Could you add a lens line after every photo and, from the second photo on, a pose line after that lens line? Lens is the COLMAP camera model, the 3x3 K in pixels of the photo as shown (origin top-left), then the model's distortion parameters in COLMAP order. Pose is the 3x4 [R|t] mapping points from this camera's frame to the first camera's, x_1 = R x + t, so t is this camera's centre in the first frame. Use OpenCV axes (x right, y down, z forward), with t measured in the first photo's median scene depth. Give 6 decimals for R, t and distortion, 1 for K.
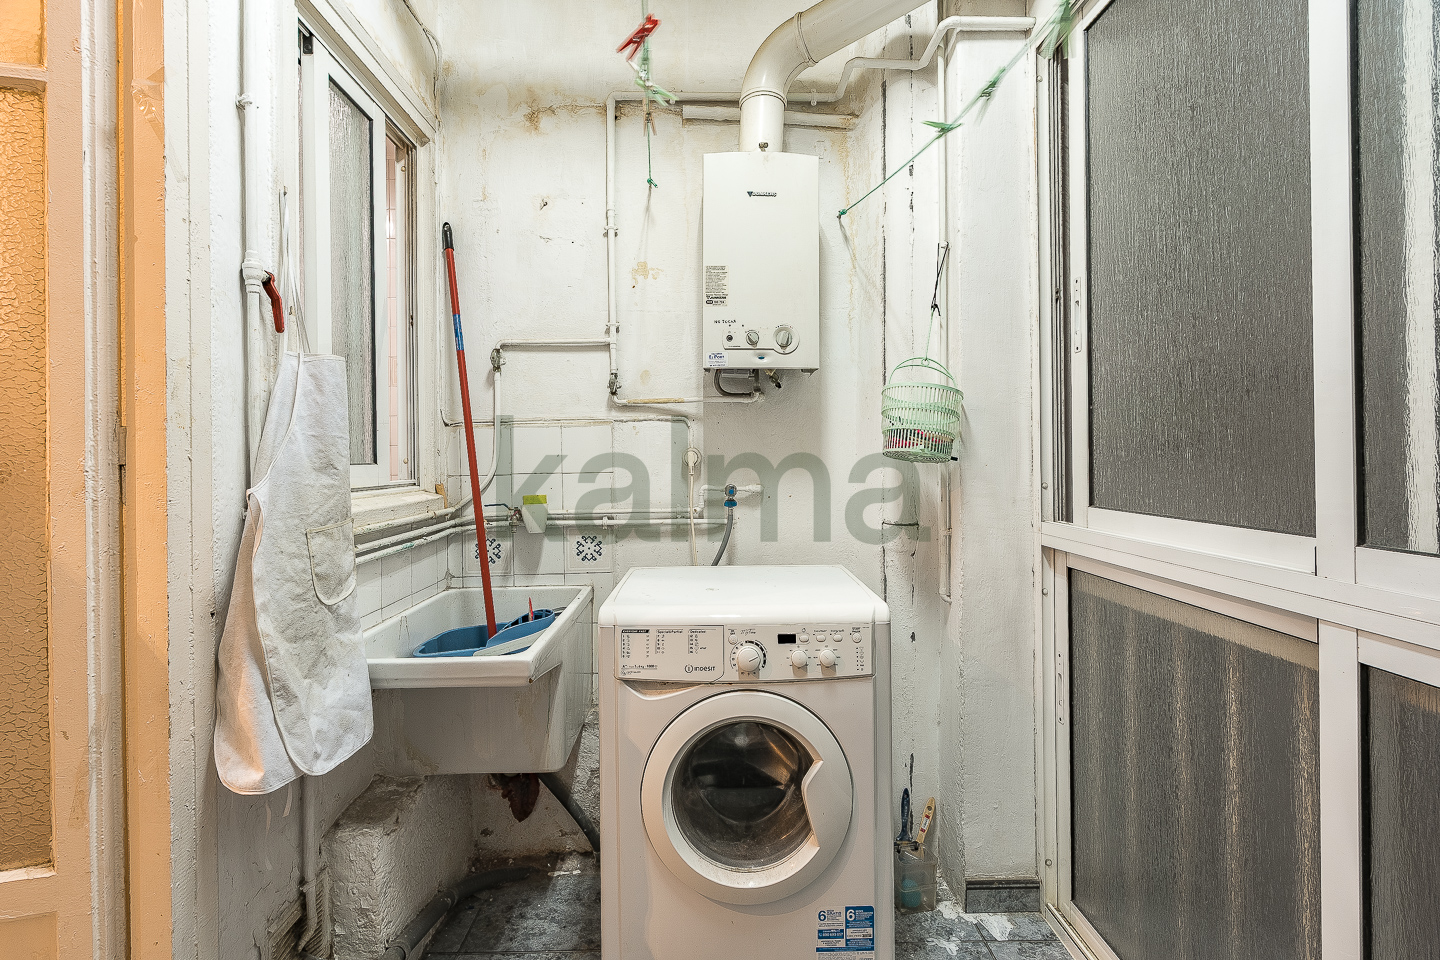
lens RADIAL K [[636.6, 0, 714.1], [0, 636.6, 451.9], [0, 0, 1]] dist [0.002347, -0.000032]
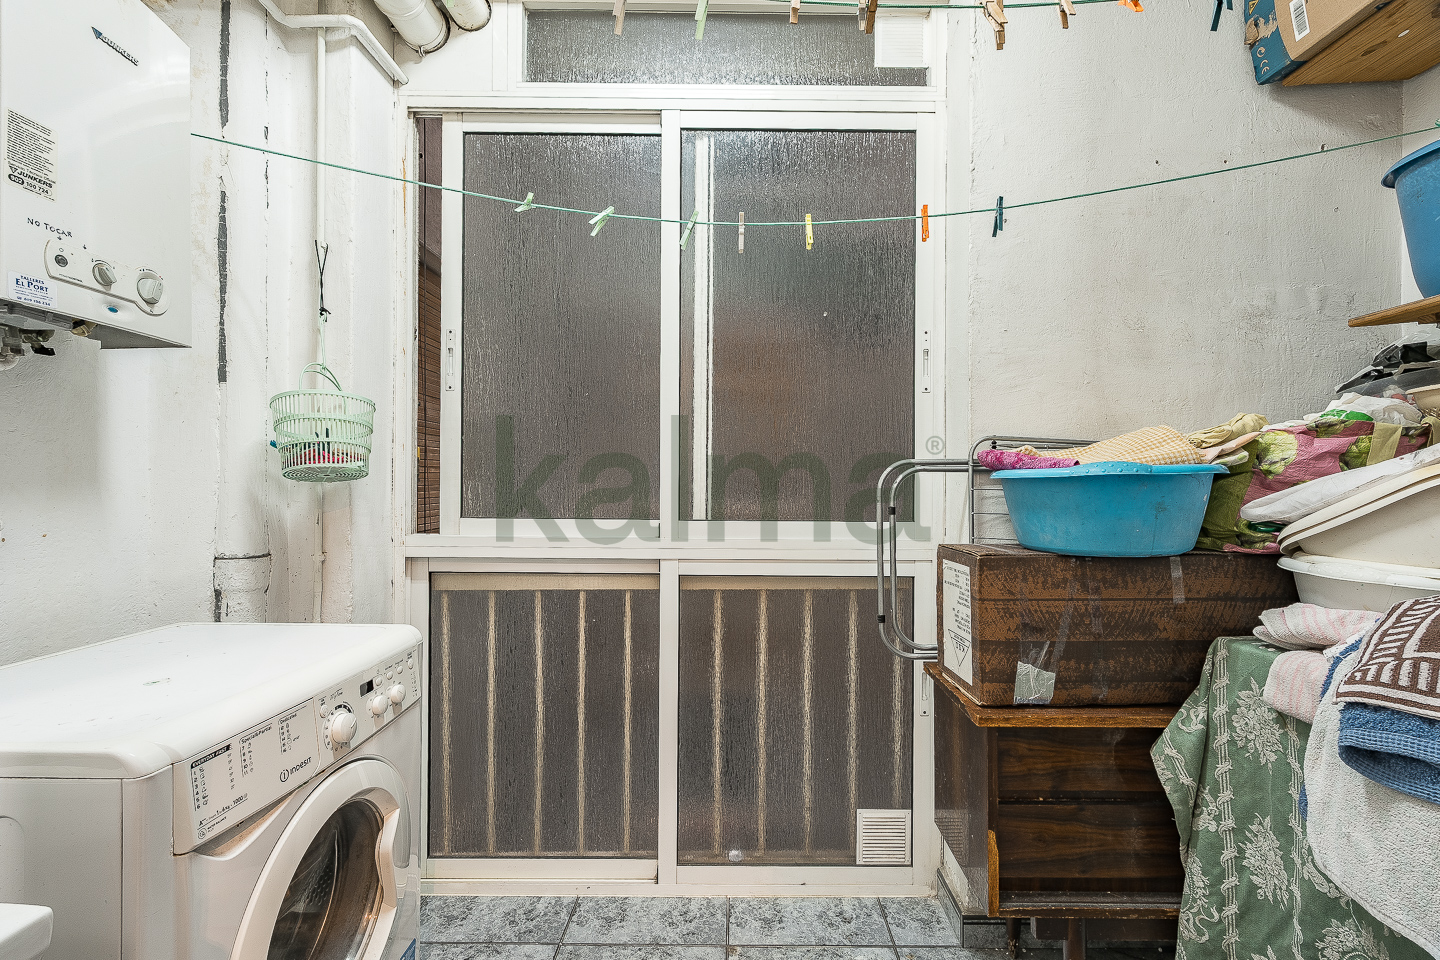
lens RADIAL K [[636.6, 0, 721.4], [0, 636.6, 485.8], [0, 0, 1]] dist [0.002347, -0.000032]
pose [[0.029870, 0.005371, 0.999539, -0.599720], [-0.011157, 0.999925, -0.005040, 0.023423], [-0.999492, -0.011002, 0.029928, 0.434415]]
